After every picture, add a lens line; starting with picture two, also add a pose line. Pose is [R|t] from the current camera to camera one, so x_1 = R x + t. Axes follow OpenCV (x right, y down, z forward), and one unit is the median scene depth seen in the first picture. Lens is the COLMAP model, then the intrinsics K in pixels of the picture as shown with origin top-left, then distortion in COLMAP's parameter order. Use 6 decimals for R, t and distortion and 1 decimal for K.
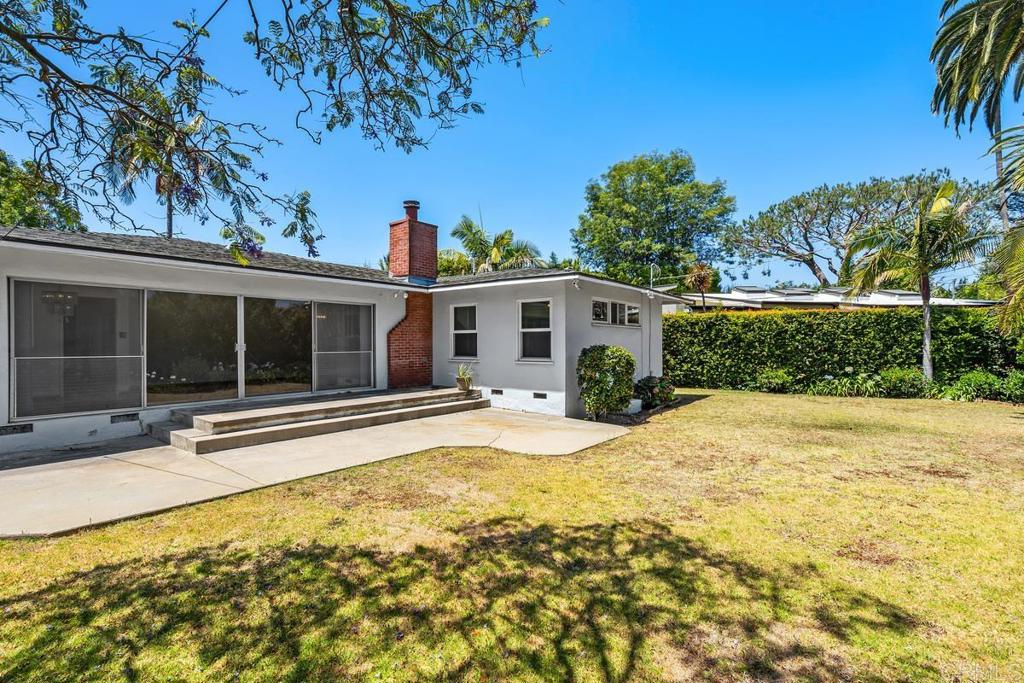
lens RADIAL K [[465.4, 0, 509.6], [0, 465.4, 343.2], [0, 0, 1]] dist [-0.008022, 0.002115]
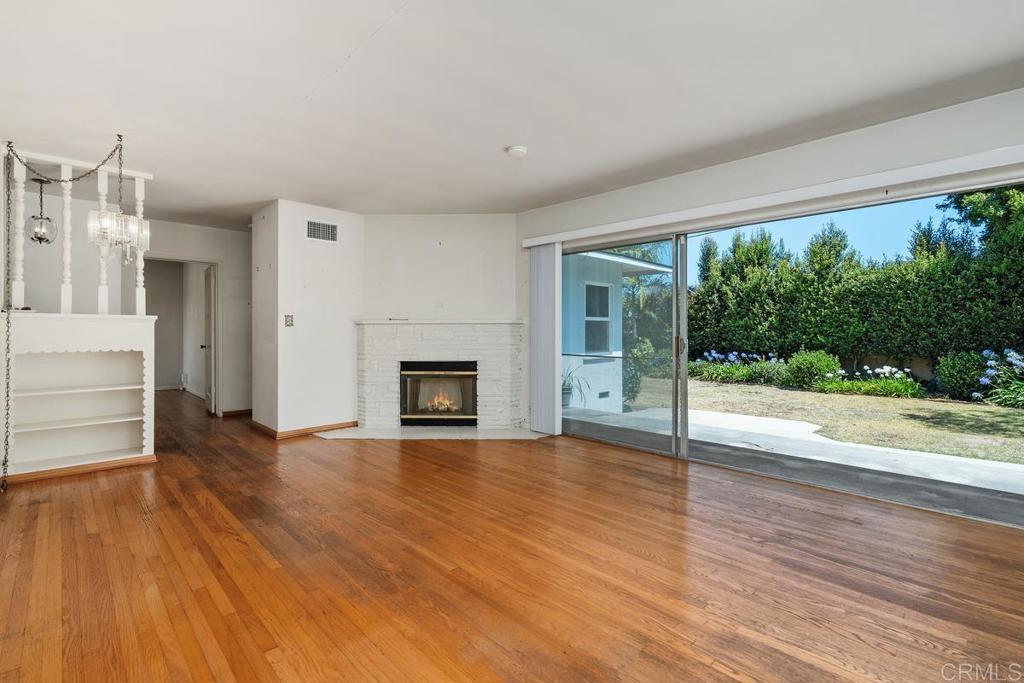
lens RADIAL K [[465.4, 0, 505.0], [0, 465.4, 332.1], [0, 0, 1]] dist [-0.008022, 0.002115]
pose [[0.132047, -0.002361, 0.991241, -0.819315], [0.005392, 0.999984, 0.001663, -0.006644], [-0.991229, 0.005125, 0.132058, 1.065721]]
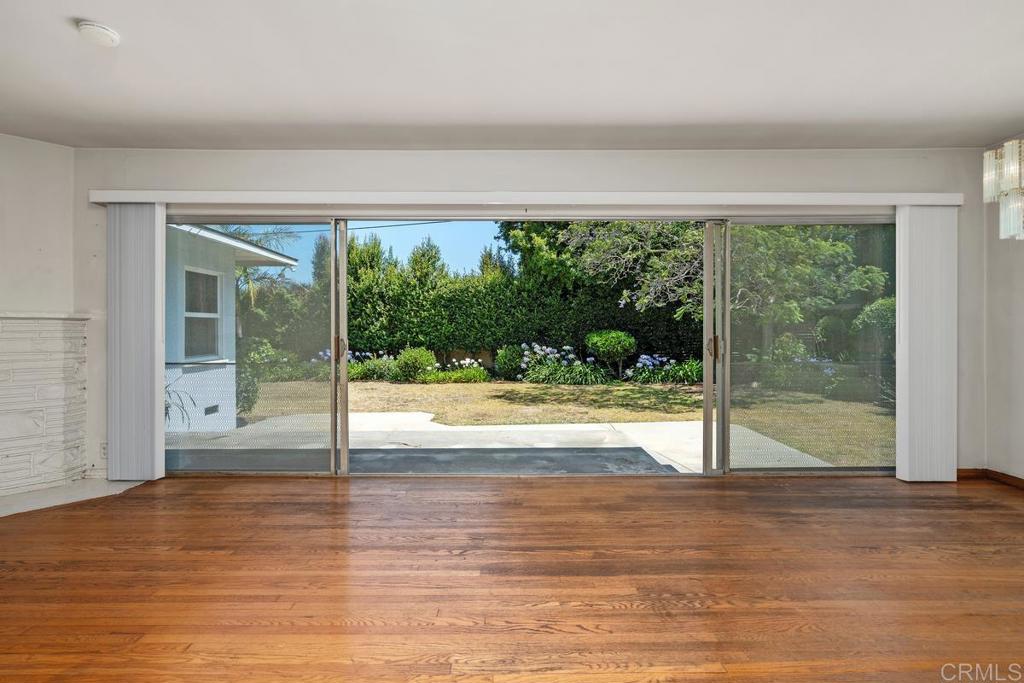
lens RADIAL K [[465.4, 0, 507.9], [0, 465.4, 331.2], [0, 0, 1]] dist [-0.008022, 0.002115]
pose [[-0.630217, -0.001072, 0.776418, -0.755116], [0.005226, 0.999971, 0.005622, -0.006678], [-0.776402, 0.007601, -0.630193, 1.090444]]
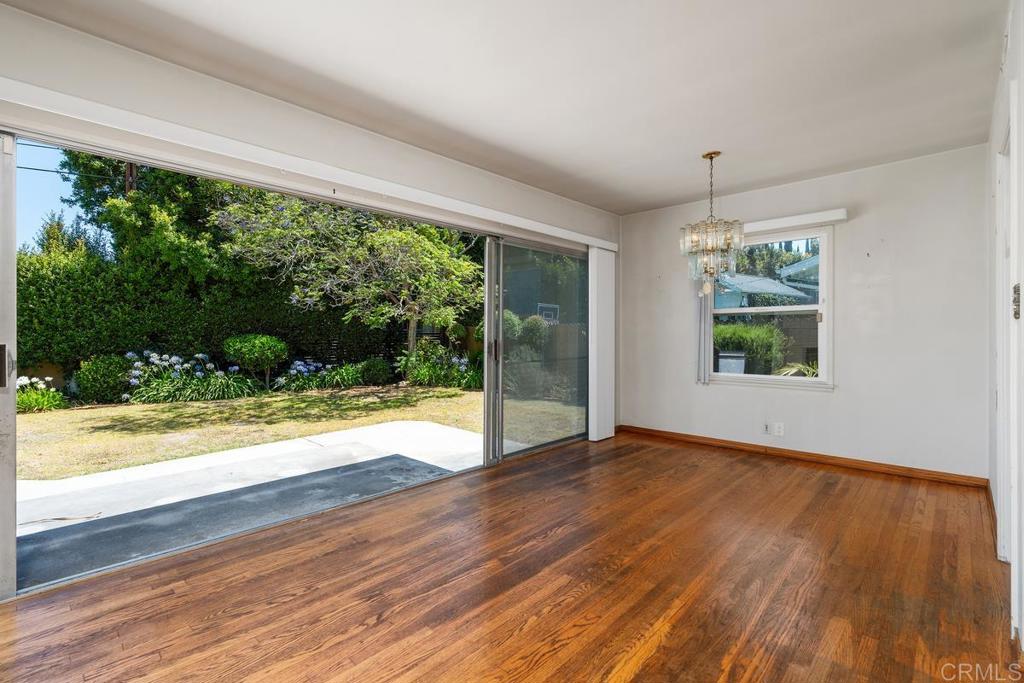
lens RADIAL K [[465.4, 0, 508.1], [0, 465.4, 334.4], [0, 0, 1]] dist [-0.008022, 0.002115]
pose [[-0.996387, -0.000437, 0.084929, -0.630341], [0.000045, 0.999984, 0.005679, -0.006763], [-0.084930, 0.005663, -0.996371, 1.136736]]
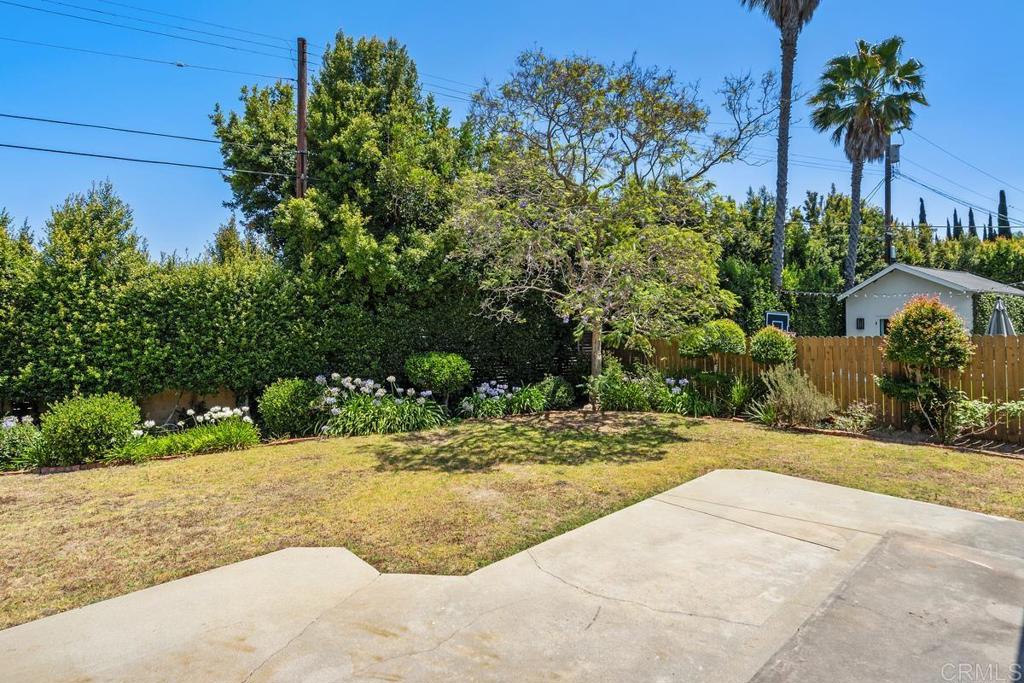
lens RADIAL K [[496.8, 0, 508.0], [0, 496.8, 339.3], [0, 0, 1]] dist [0.001200, -0.000267]
pose [[-0.983950, 0.011343, 0.178082, -0.220730], [0.012119, 0.999921, 0.003269, -0.030739], [-0.178031, 0.005375, -0.984010, 1.051100]]
